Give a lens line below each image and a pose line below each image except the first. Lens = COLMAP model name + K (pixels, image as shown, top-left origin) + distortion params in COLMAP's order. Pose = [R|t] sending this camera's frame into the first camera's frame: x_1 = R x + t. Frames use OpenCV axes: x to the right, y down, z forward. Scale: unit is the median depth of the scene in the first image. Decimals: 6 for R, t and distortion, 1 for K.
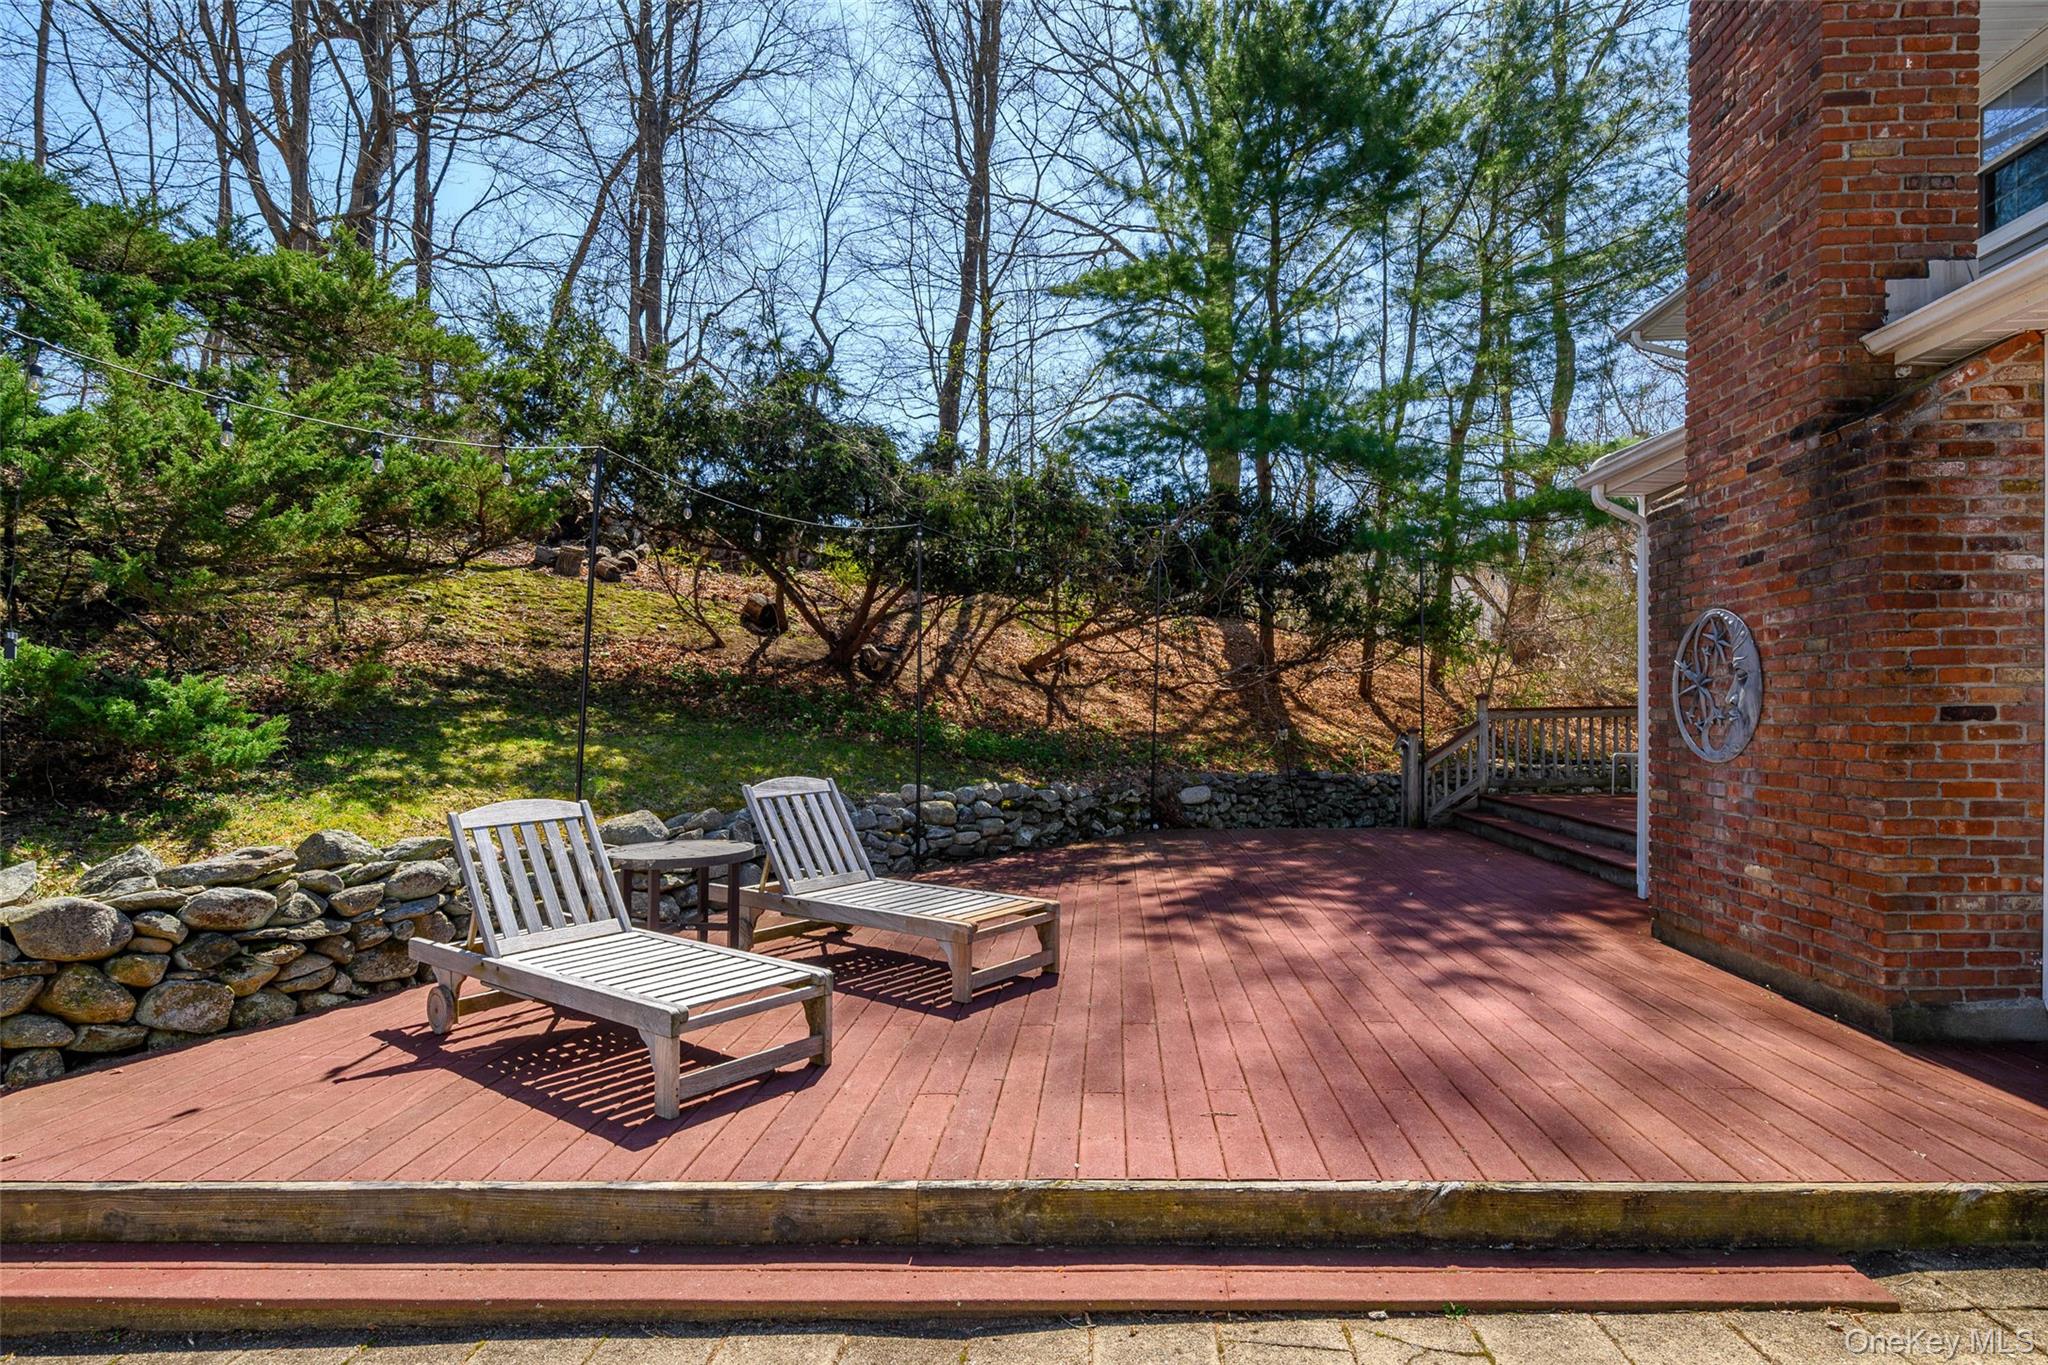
lens RADIAL K [[1039.5, 0, 1043.9], [0, 1039.5, 681.6], [0, 0, 1]] dist [0.003529, 0.002374]
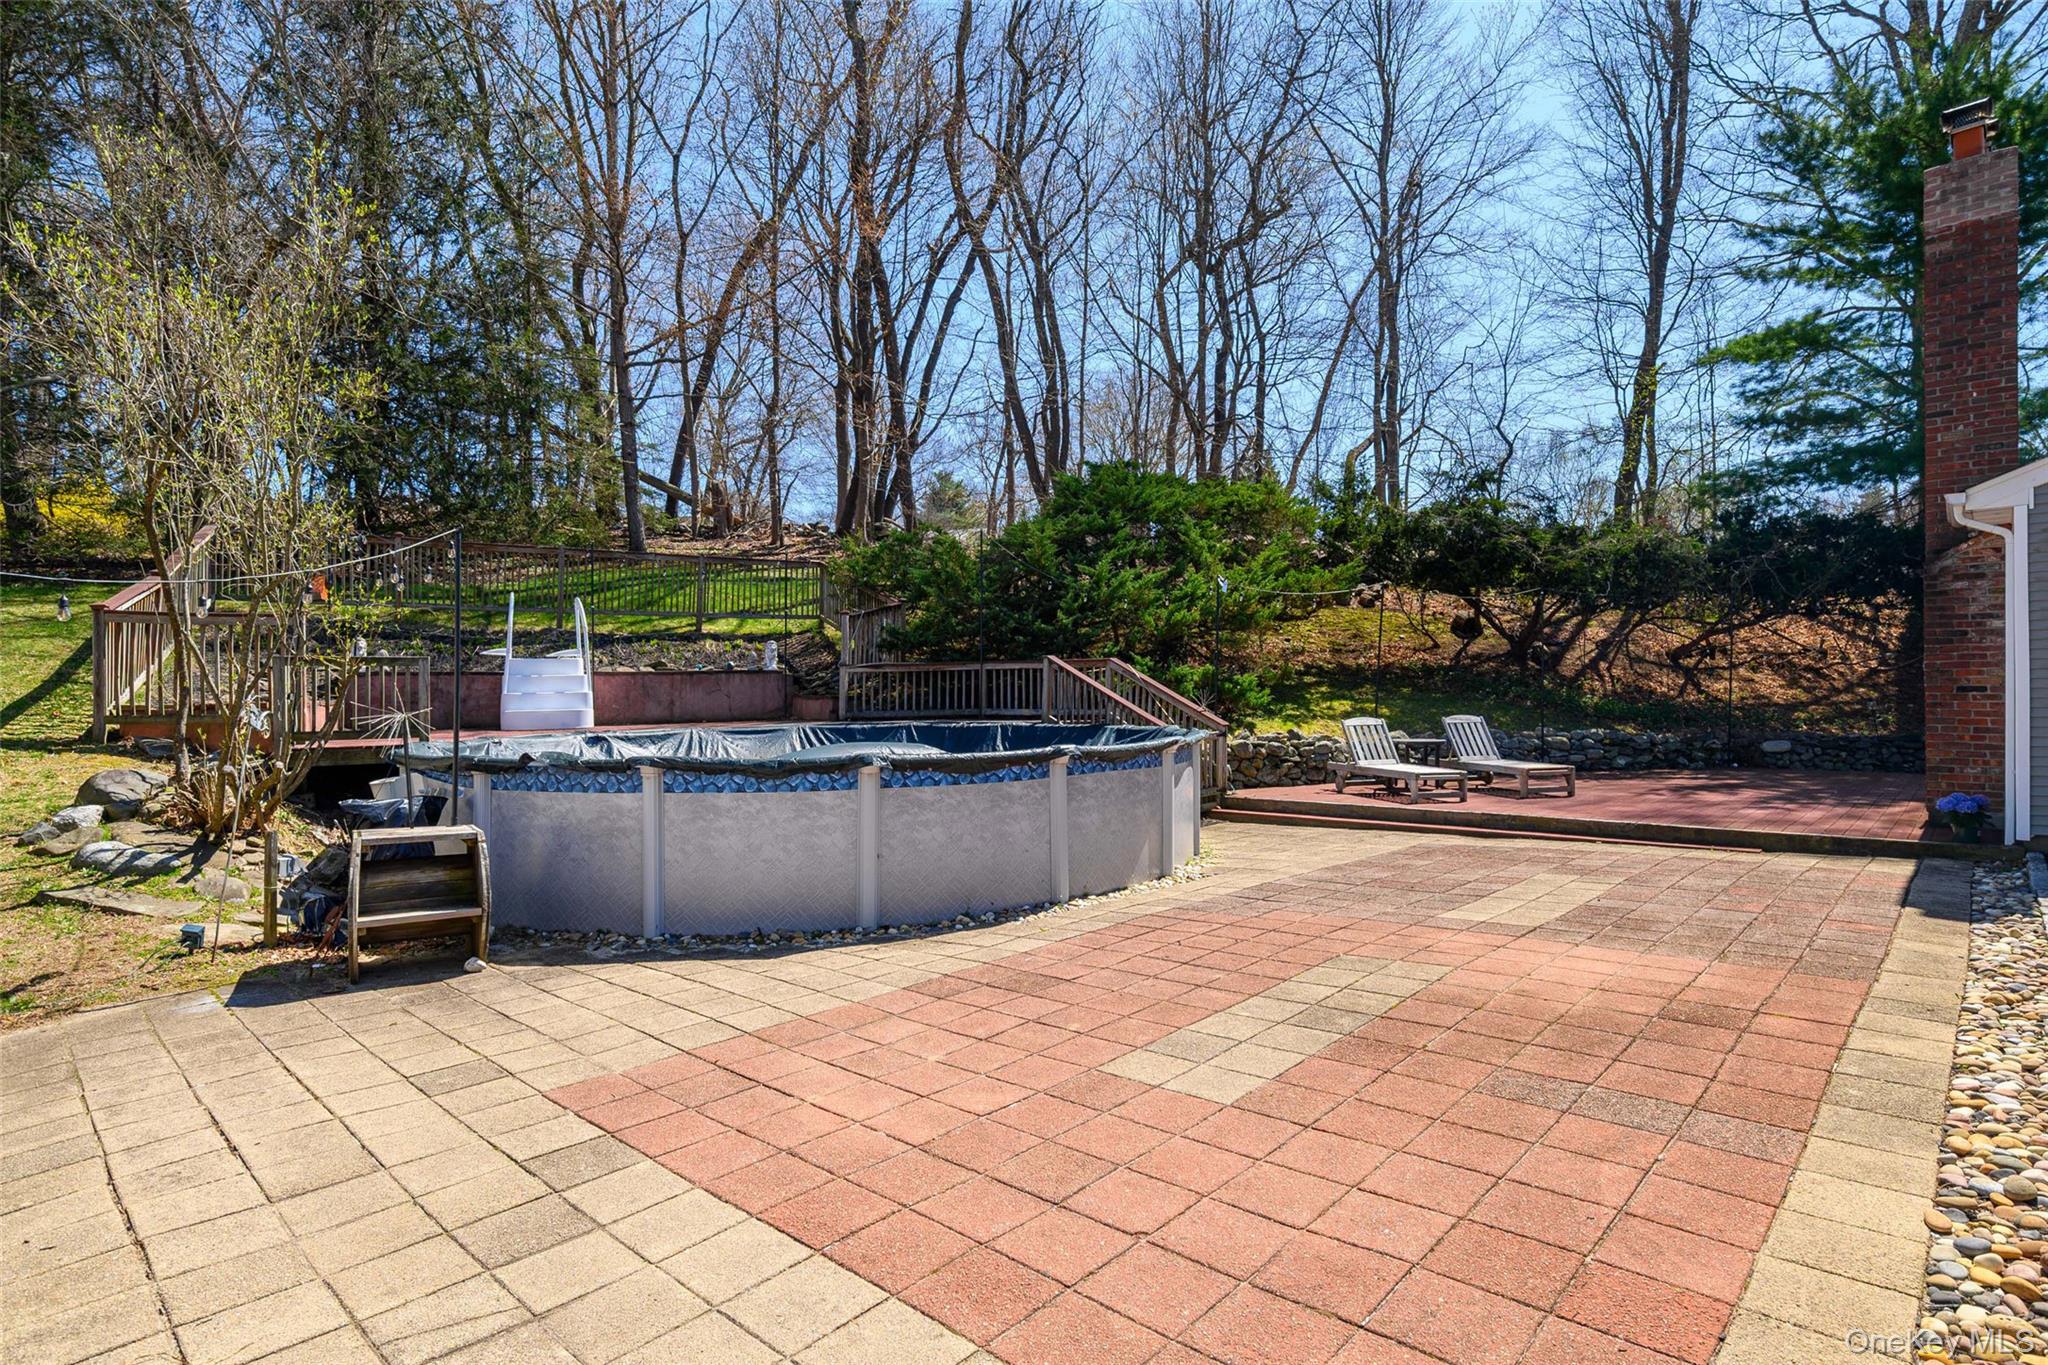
lens RADIAL K [[1039.5, 0, 1043.9], [0, 1039.5, 681.6], [0, 0, 1]] dist [0.003529, 0.002374]
pose [[0.781441, -0.002167, -0.623975, 0.212021], [0.016925, 0.999700, 0.017724, -0.018449], [0.623749, -0.024411, 0.781243, -0.623942]]
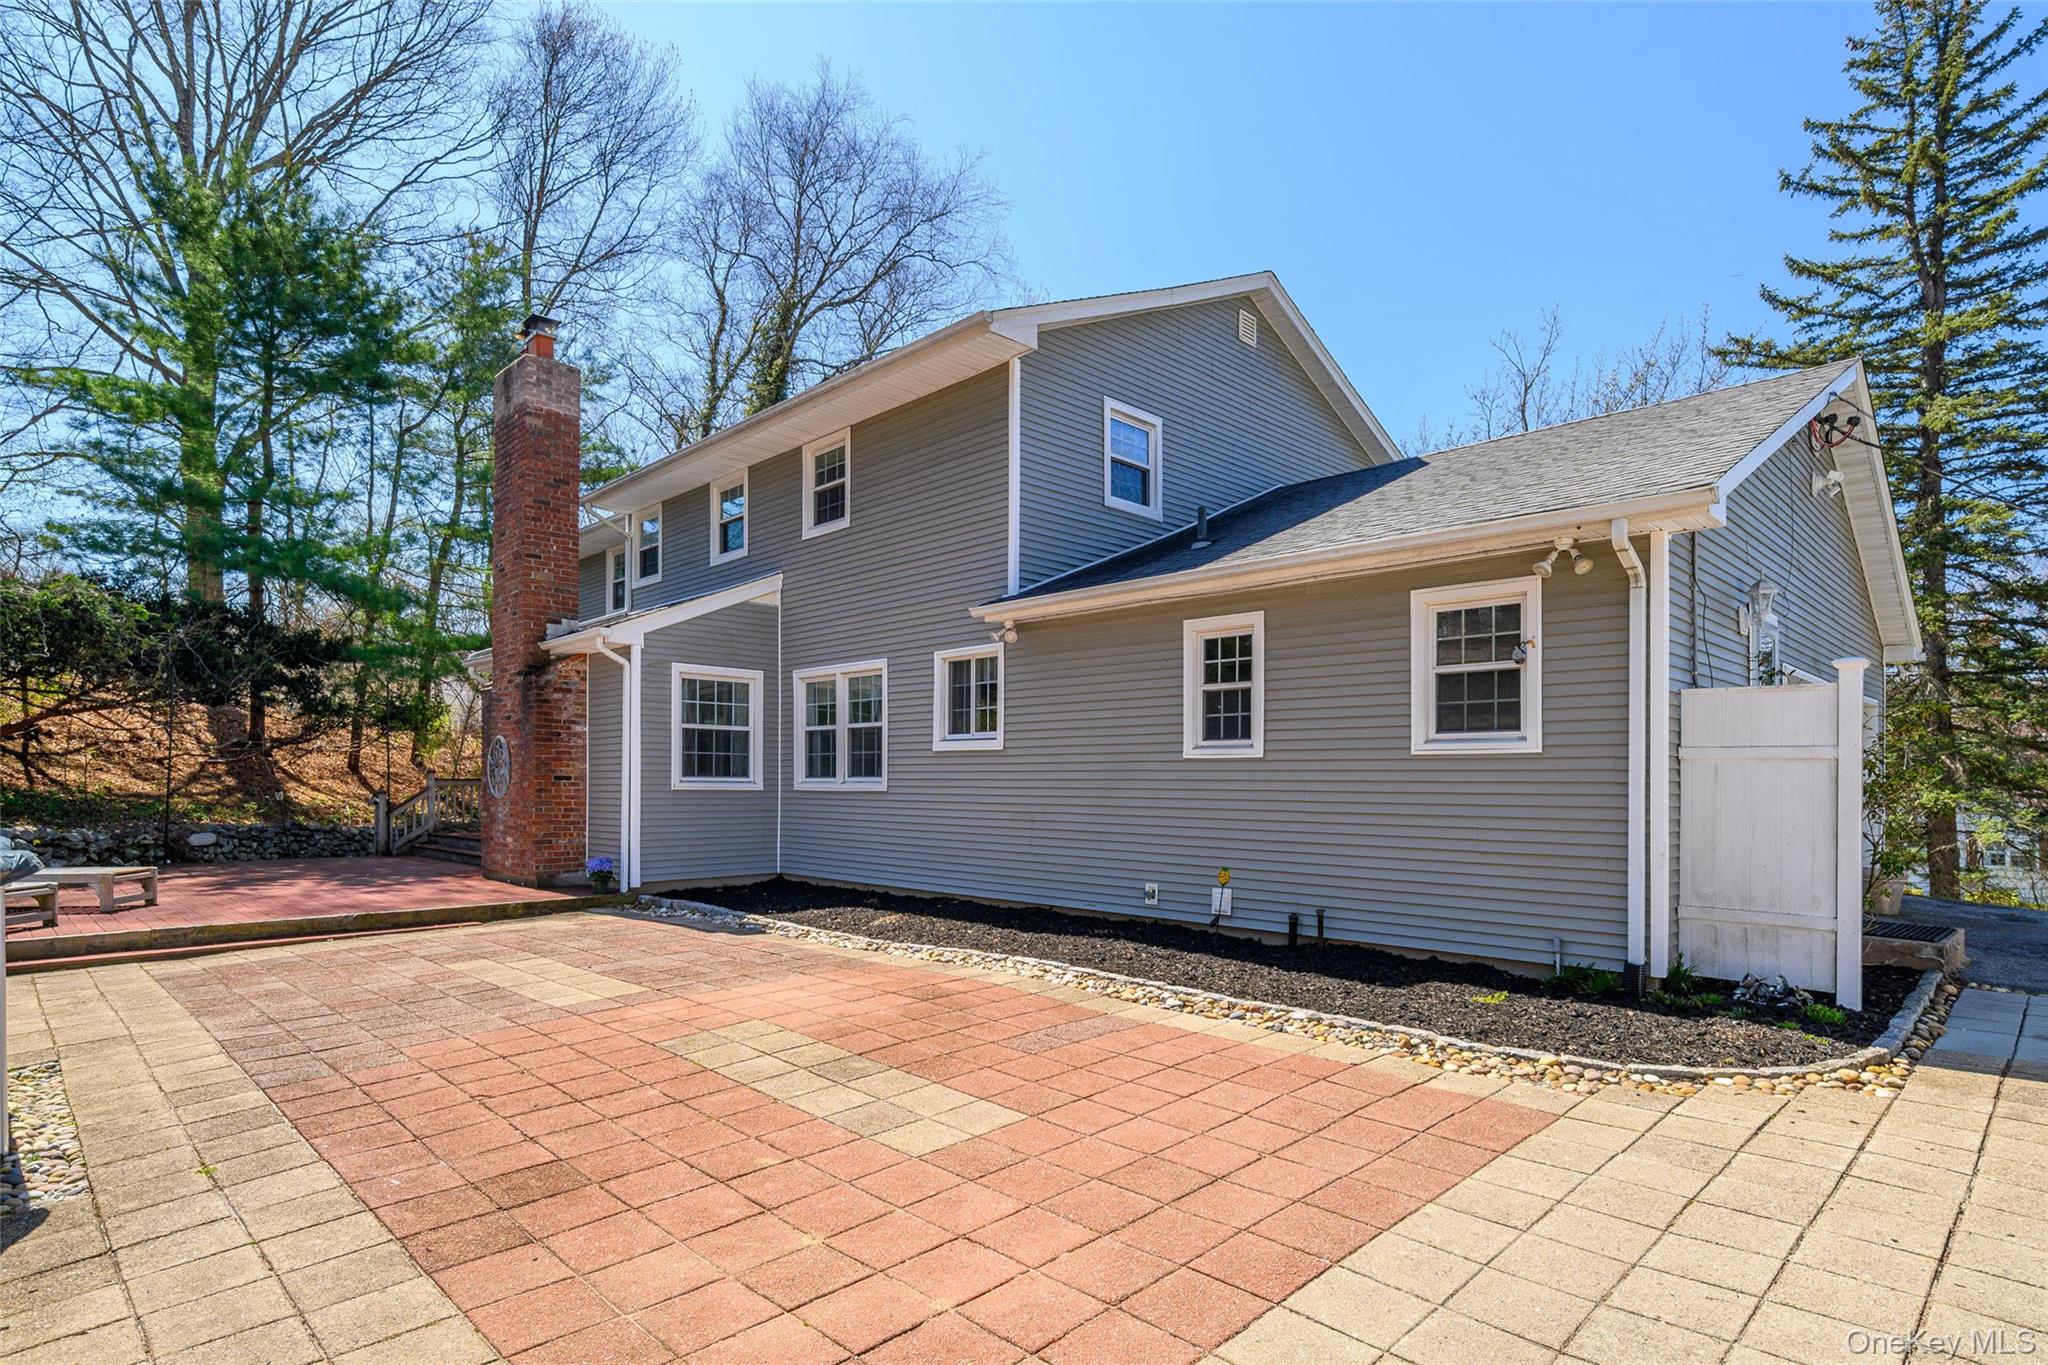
lens RADIAL K [[1061.5, 0, 1015.6], [0, 1061.5, 816.7], [0, 0, 1]] dist [0.004906, 0.002324]
pose [[0.663197, -0.008085, 0.748401, -0.158225], [-0.030797, 0.998800, 0.038081, -0.004431], [-0.747811, -0.048304, 0.662152, -0.588111]]
